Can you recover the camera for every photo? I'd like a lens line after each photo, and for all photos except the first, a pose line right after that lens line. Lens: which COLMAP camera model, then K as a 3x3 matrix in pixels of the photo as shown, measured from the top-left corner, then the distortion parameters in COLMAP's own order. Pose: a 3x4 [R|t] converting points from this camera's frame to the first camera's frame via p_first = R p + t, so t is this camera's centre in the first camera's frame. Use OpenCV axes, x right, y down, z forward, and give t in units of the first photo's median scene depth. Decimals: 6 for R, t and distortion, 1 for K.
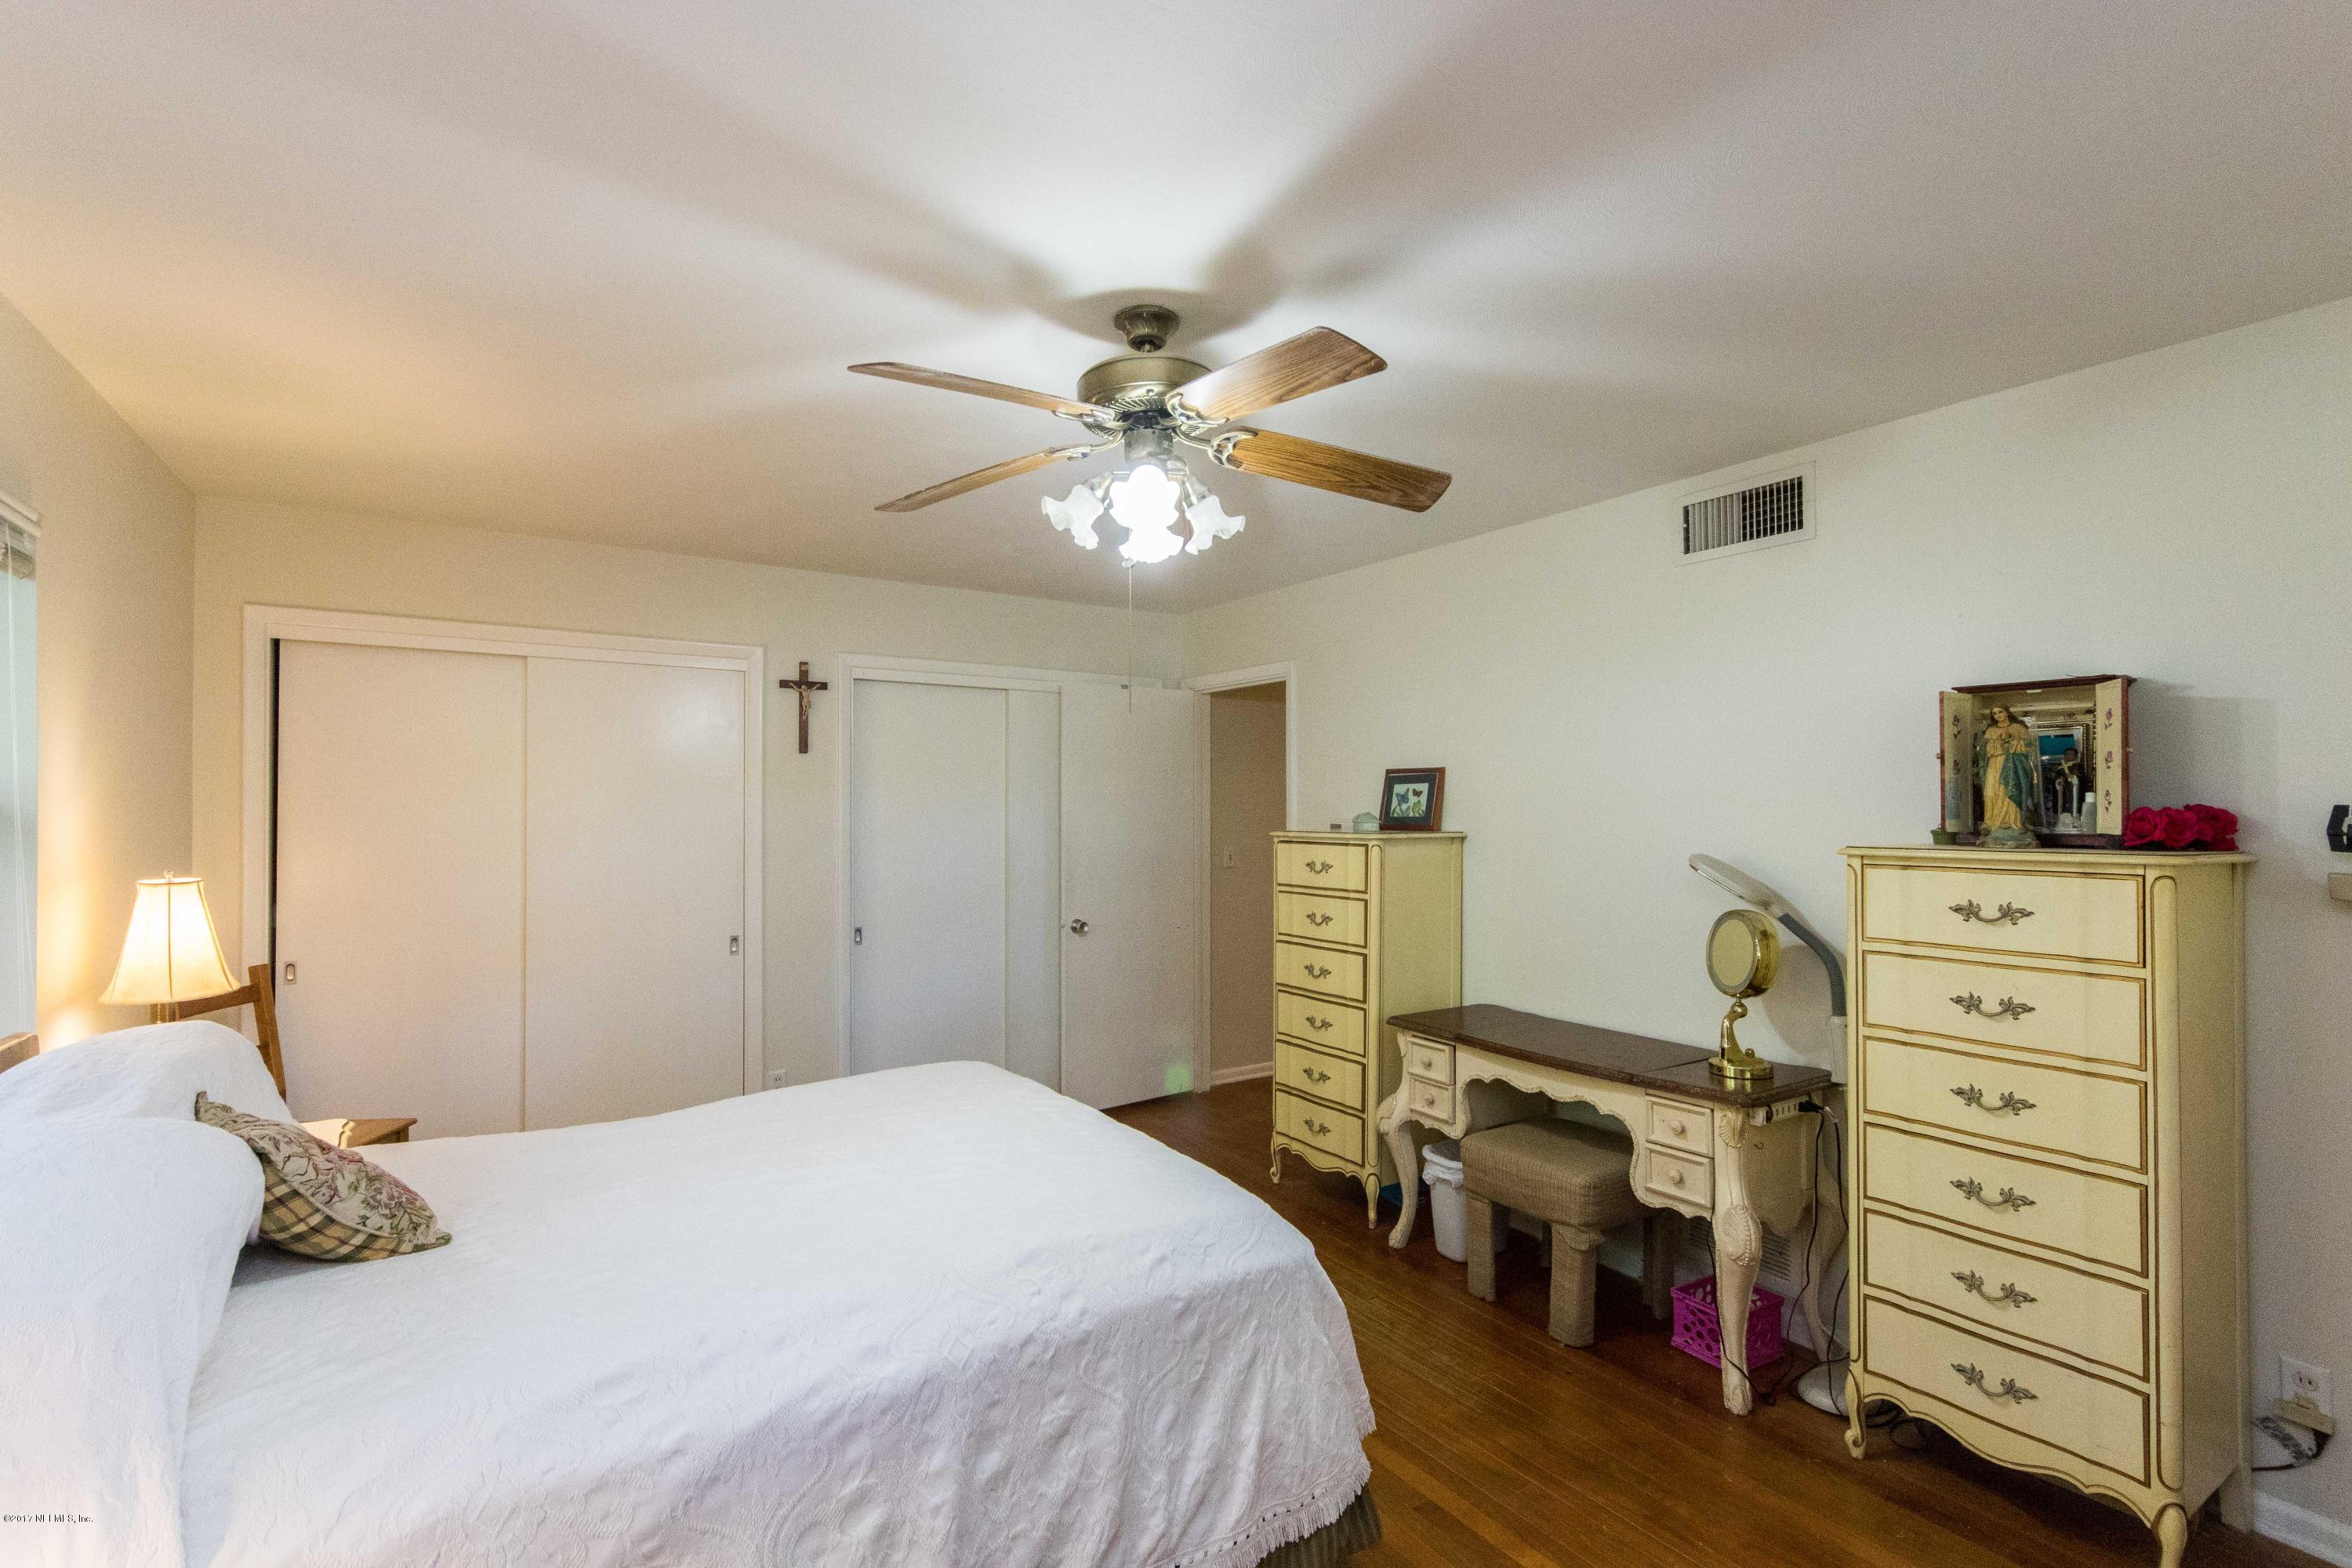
lens RADIAL K [[1019.2, 0, 1176.0], [0, 1019.2, 784.0], [0, 0, 1]] dist [0.001505, 0.000601]
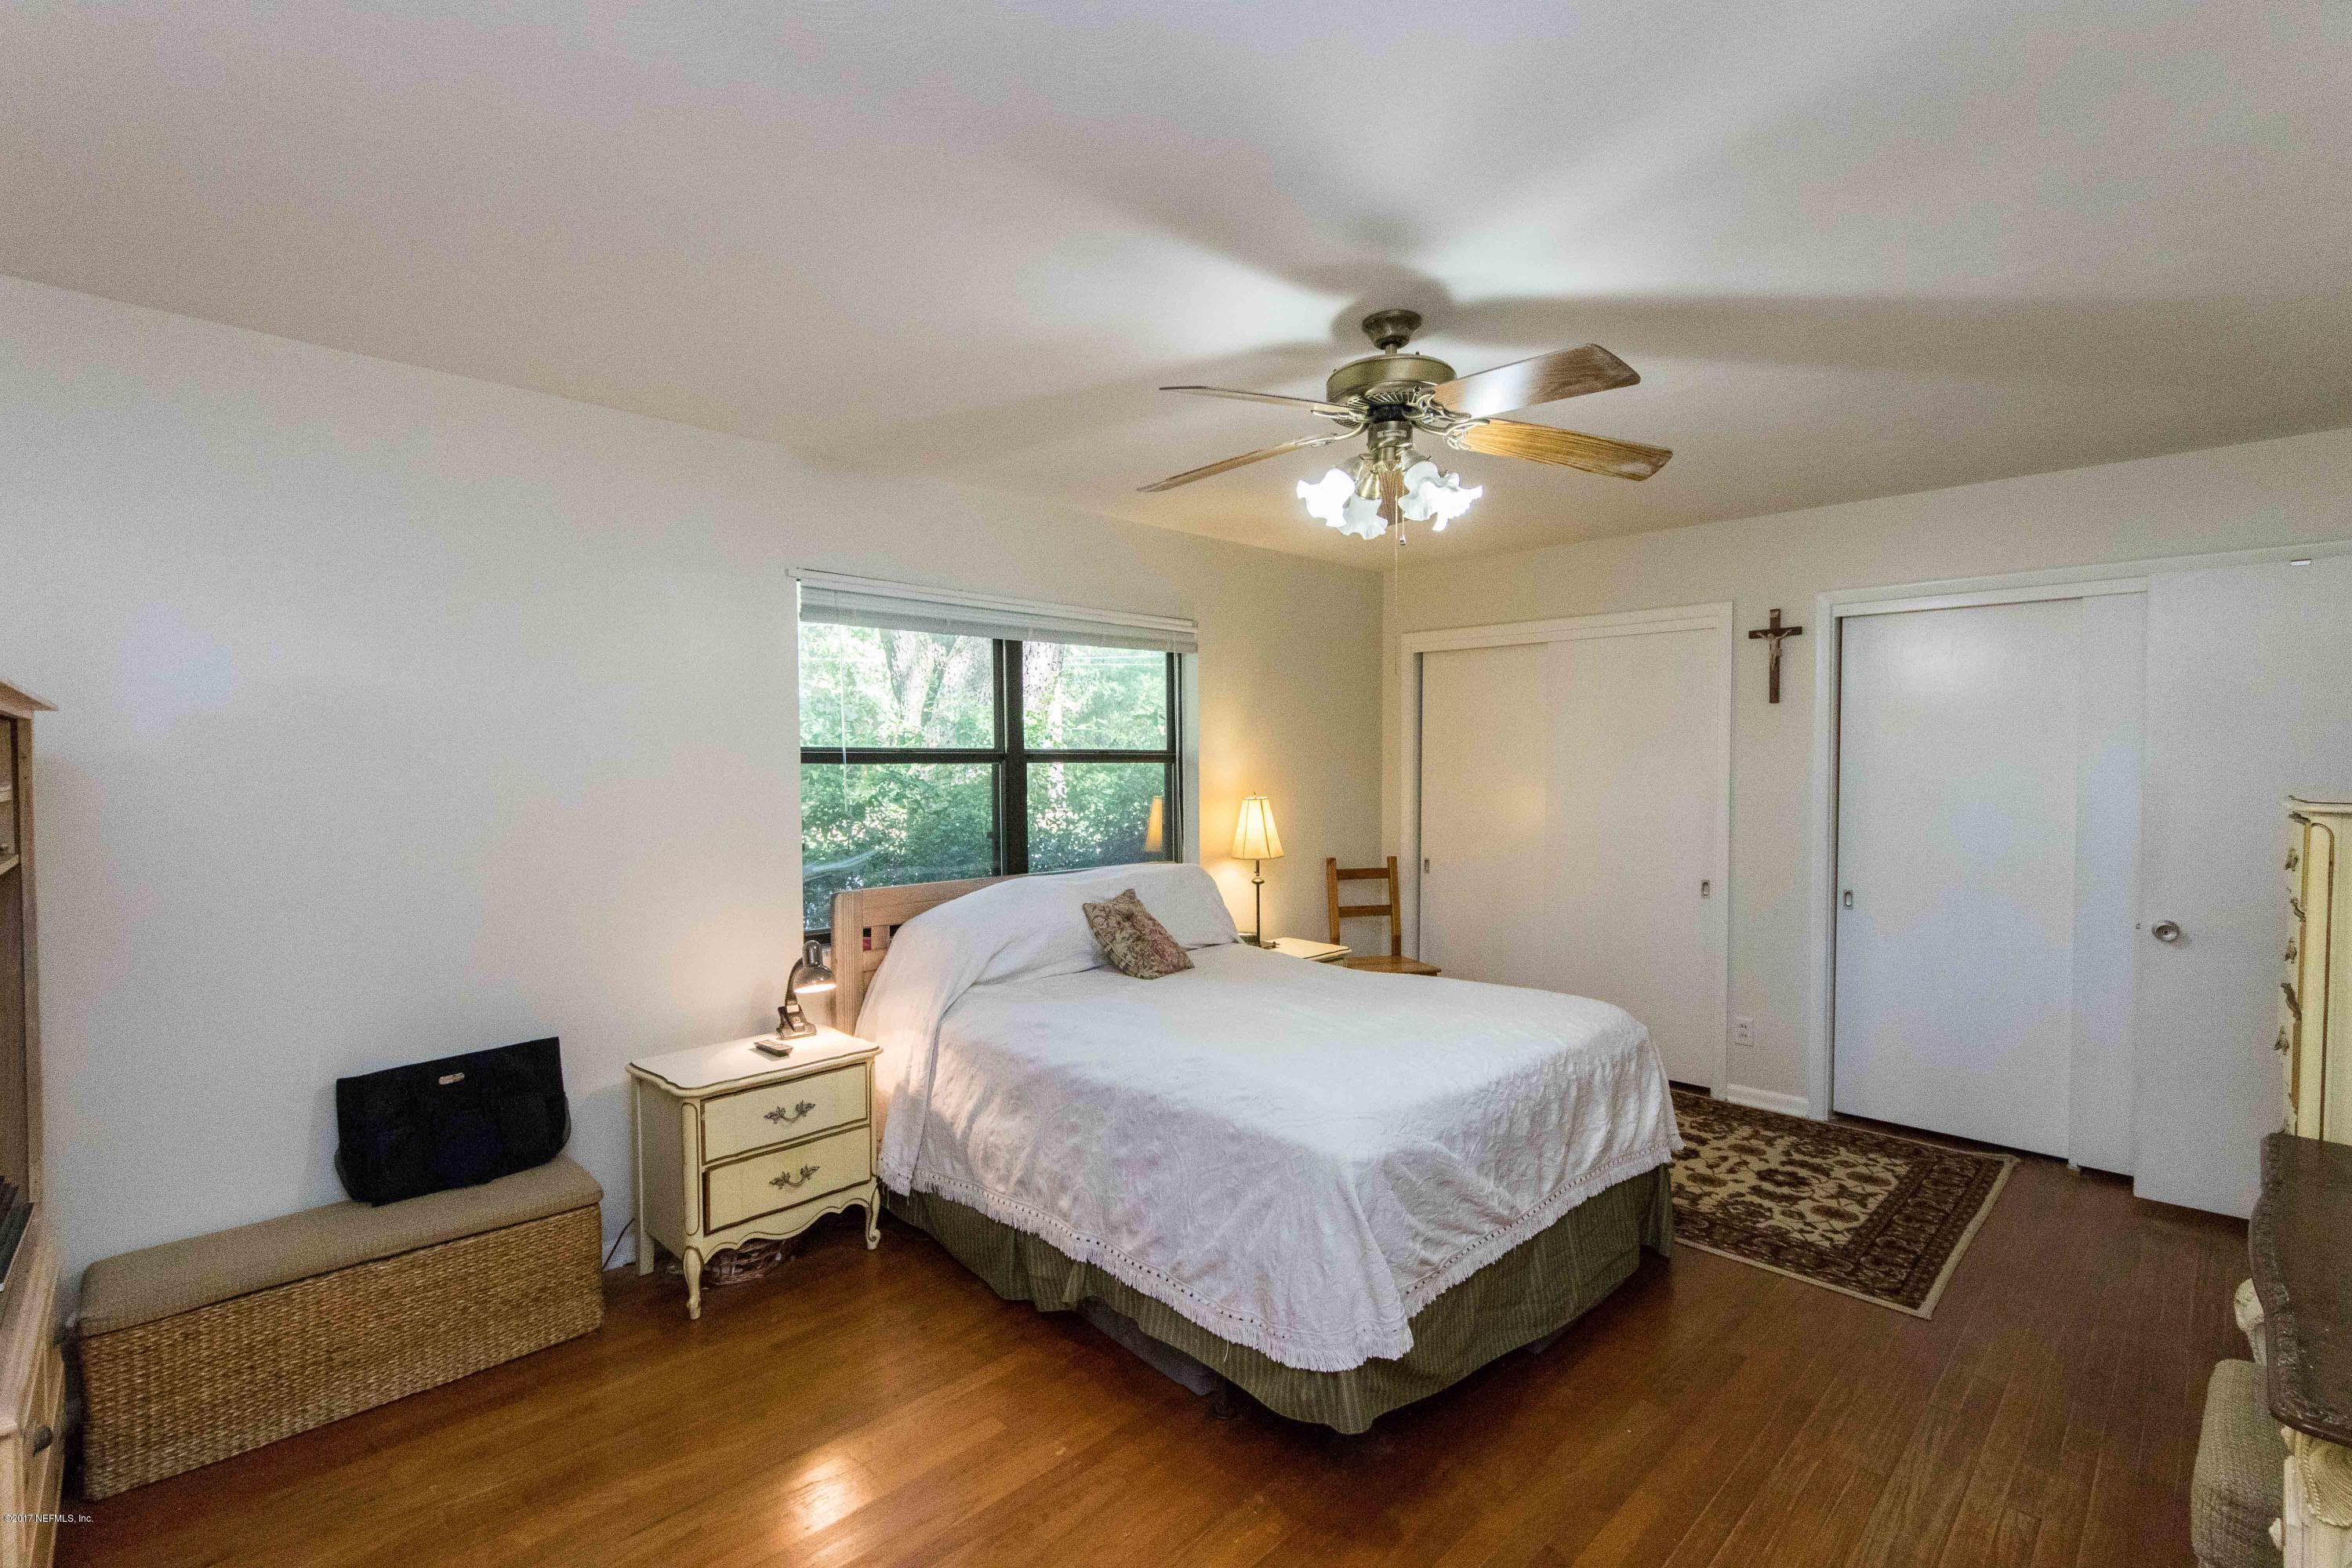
lens RADIAL K [[985.7, 0, 1163.8], [0, 985.7, 796.3], [0, 0, 1]] dist [0.003010, 0.000224]
pose [[0.239231, 0.034470, -0.970351, 0.512148], [0.025780, 0.998792, 0.041836, 0.004876], [0.970620, -0.035024, 0.238053, 0.256401]]
